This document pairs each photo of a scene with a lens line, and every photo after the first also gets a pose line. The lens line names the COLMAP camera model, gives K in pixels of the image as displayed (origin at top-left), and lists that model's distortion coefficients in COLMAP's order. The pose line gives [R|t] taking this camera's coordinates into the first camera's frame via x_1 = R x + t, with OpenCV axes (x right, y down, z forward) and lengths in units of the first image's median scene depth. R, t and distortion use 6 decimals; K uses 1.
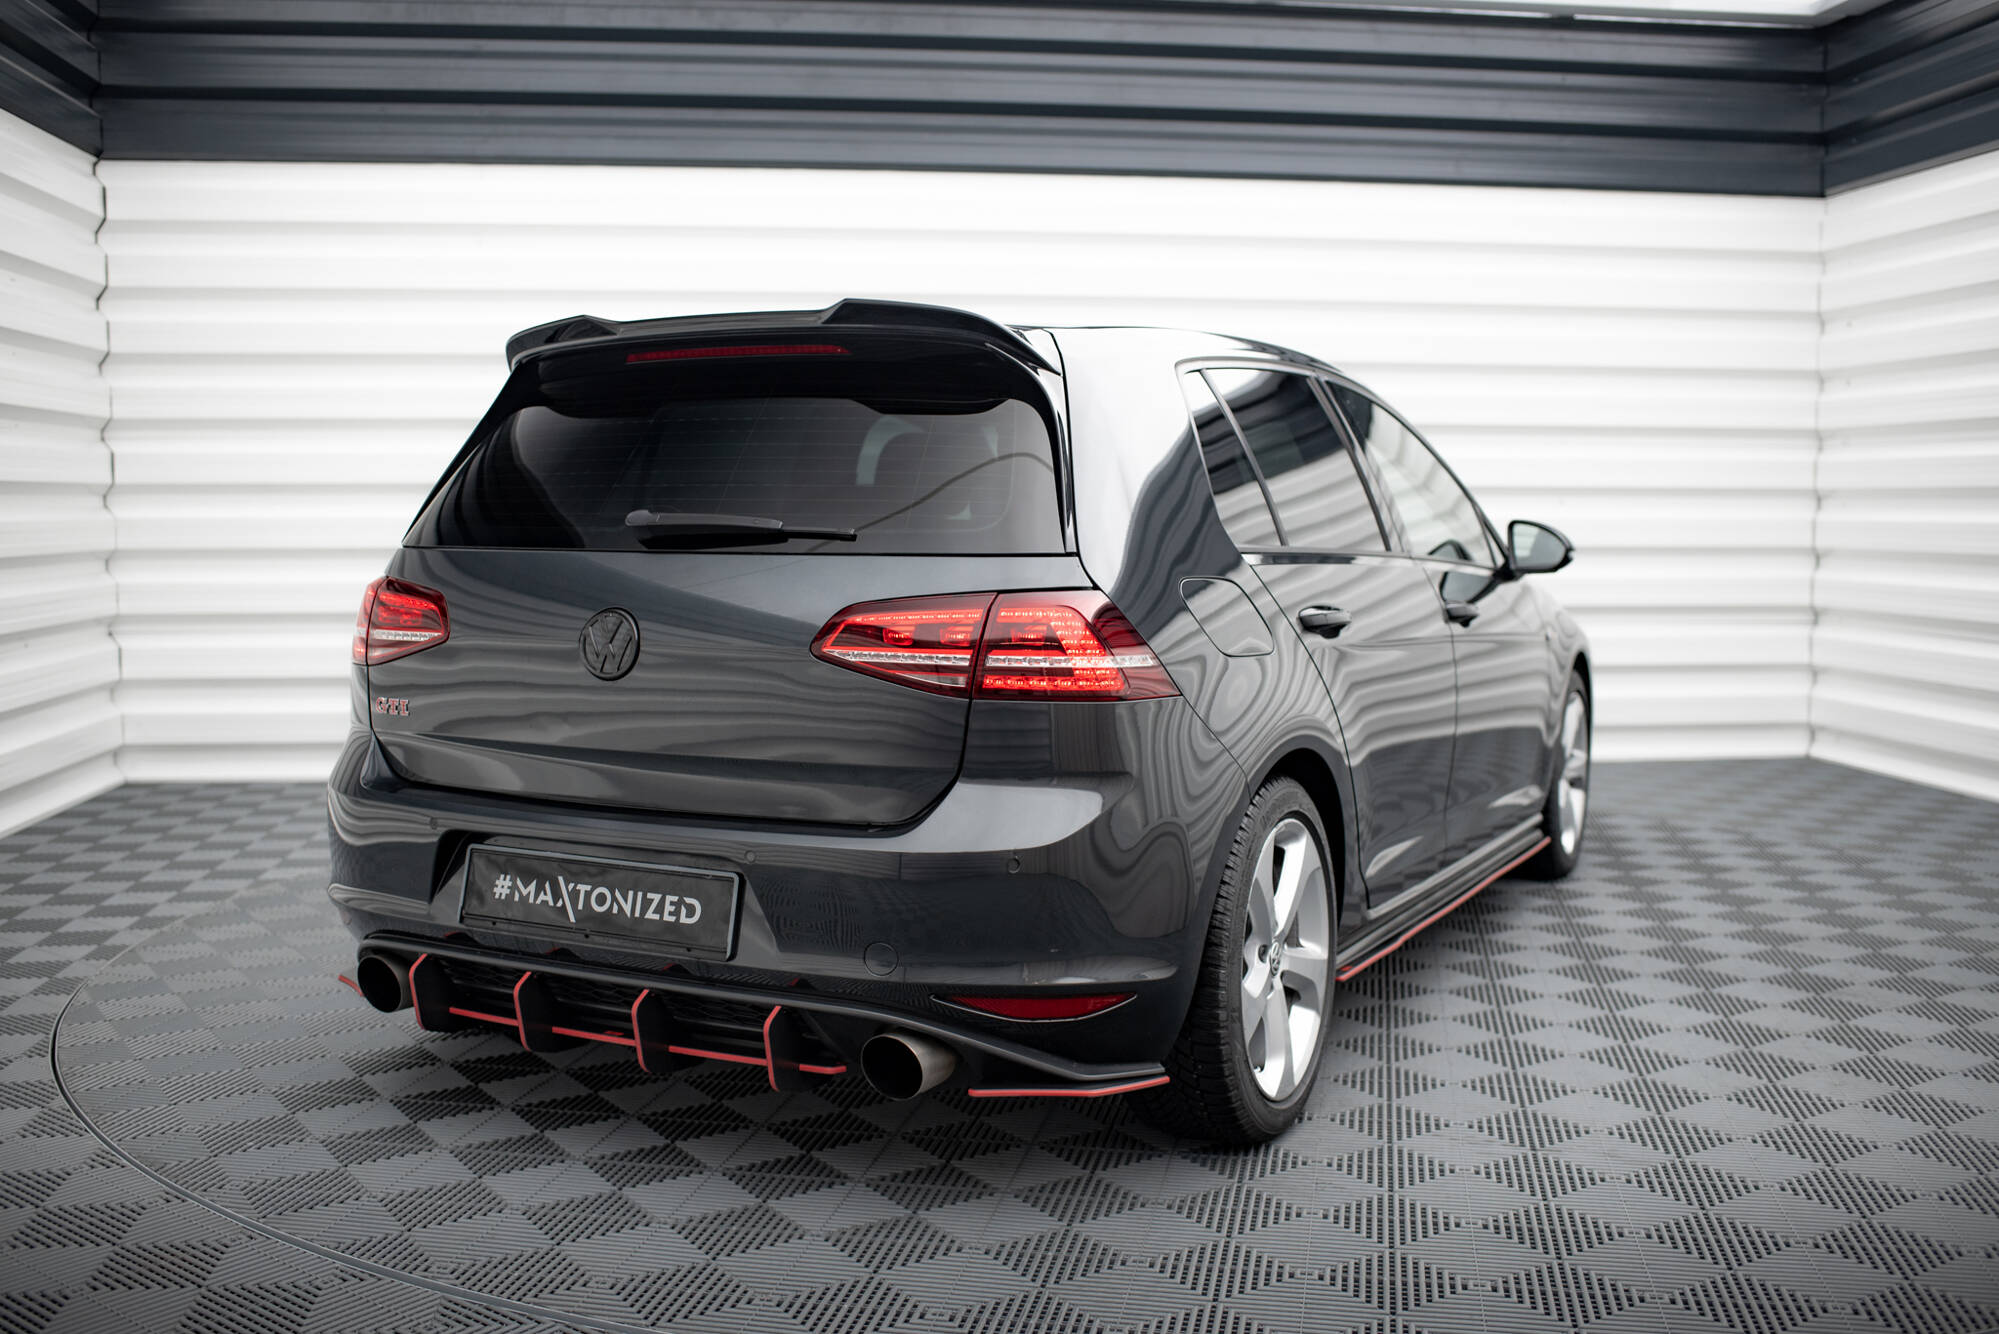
lens RADIAL K [[2017.8, 0, 999.5], [0, 2017.8, 667.0], [0, 0, 1]] dist [-0.100964, 0.002073]
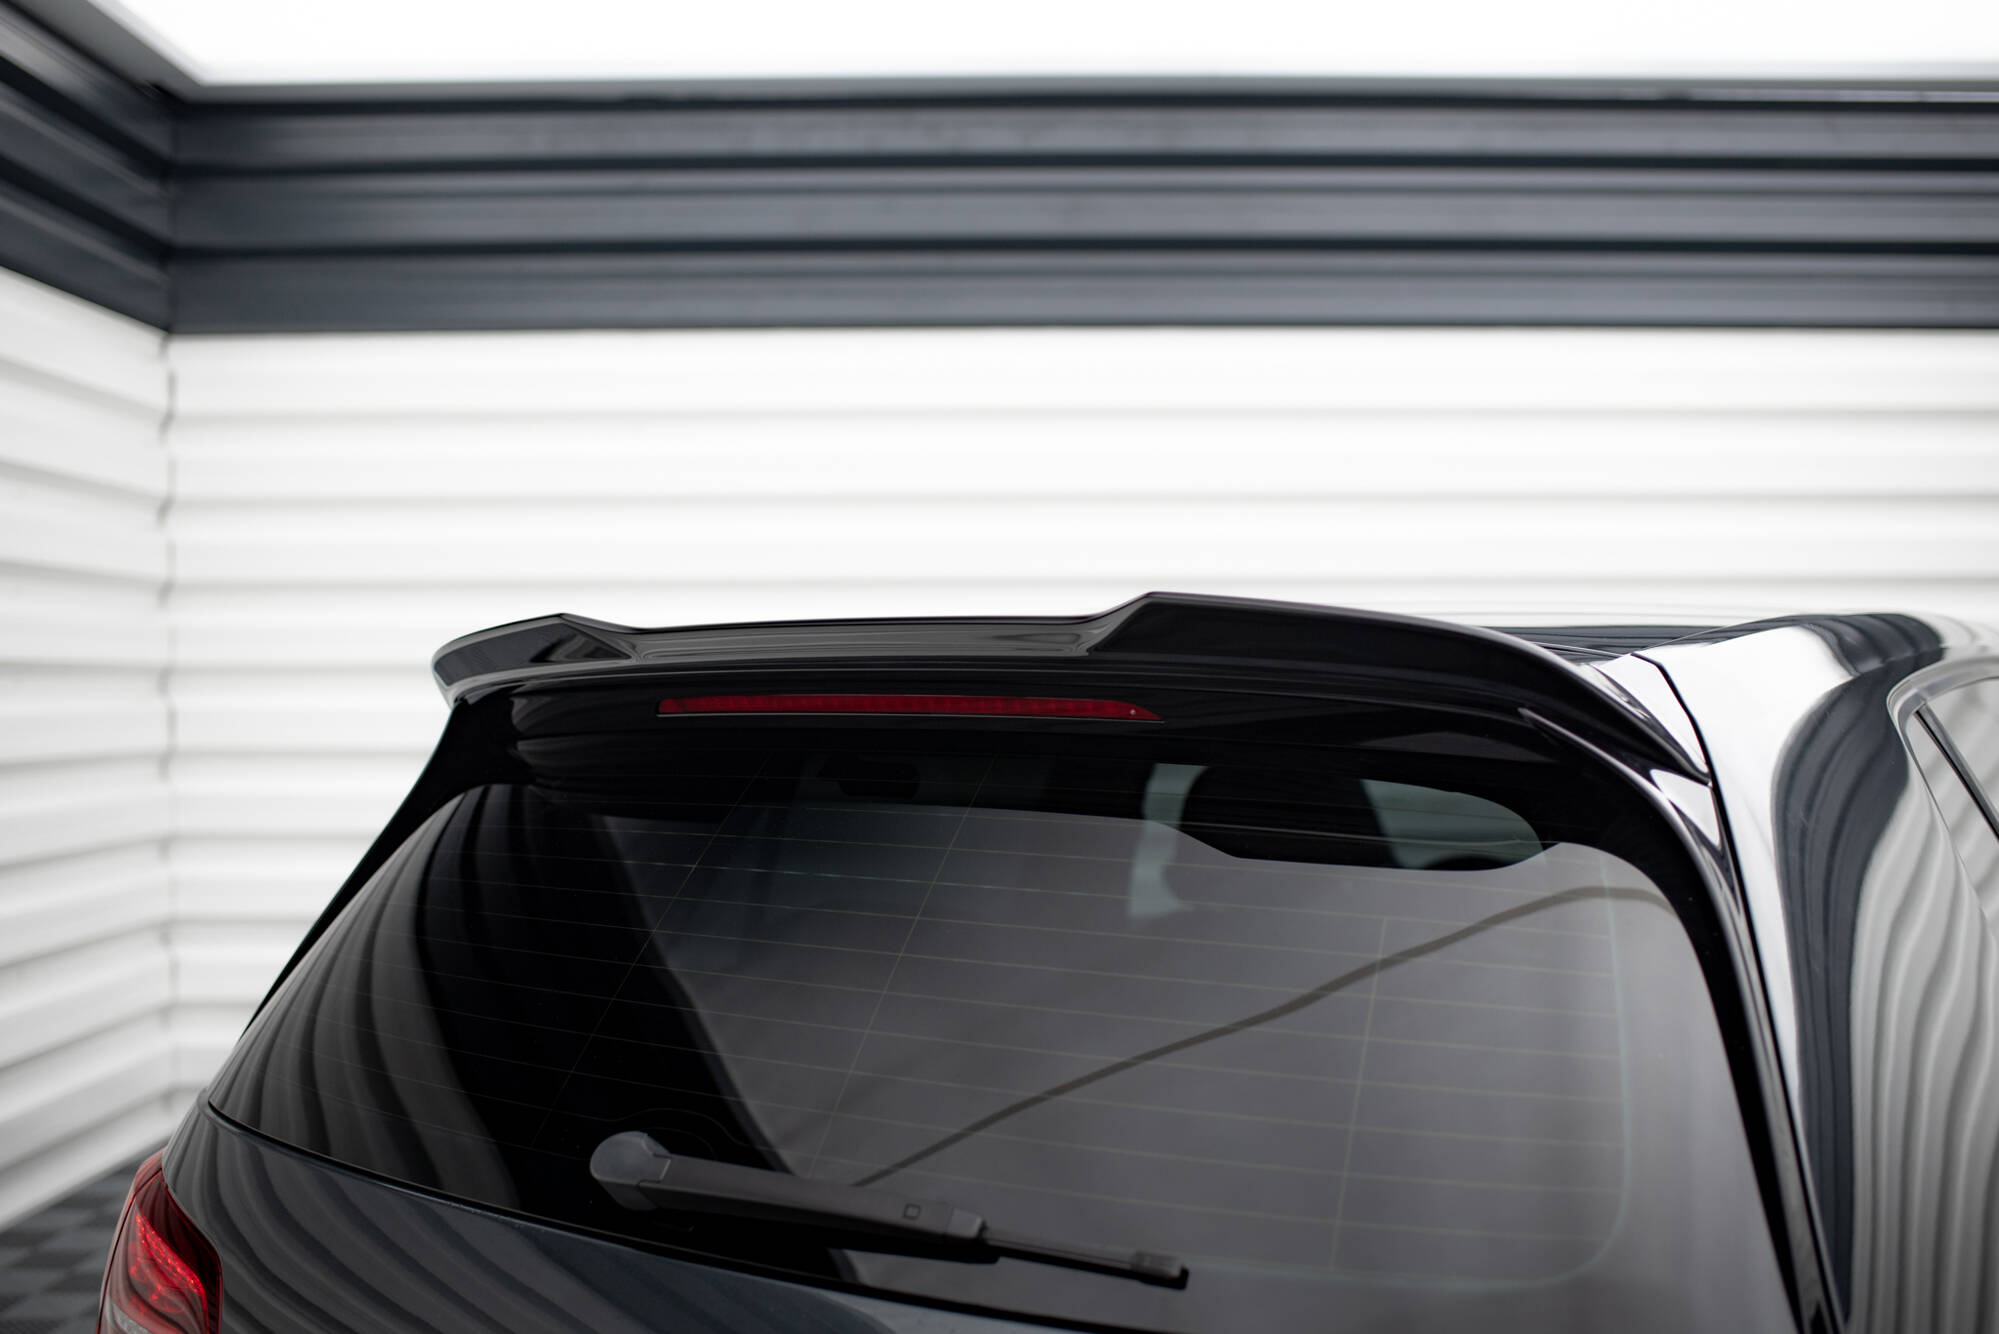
lens RADIAL K [[2017.8, 0, 999.5], [0, 2017.8, 667.0], [0, 0, 1]] dist [-0.100964, 0.002073]
pose [[0.991843, -0.013043, -0.126800, -0.024281], [0.002539, 0.996575, -0.082649, -0.059029], [0.127444, 0.081653, 0.988479, 0.264028]]
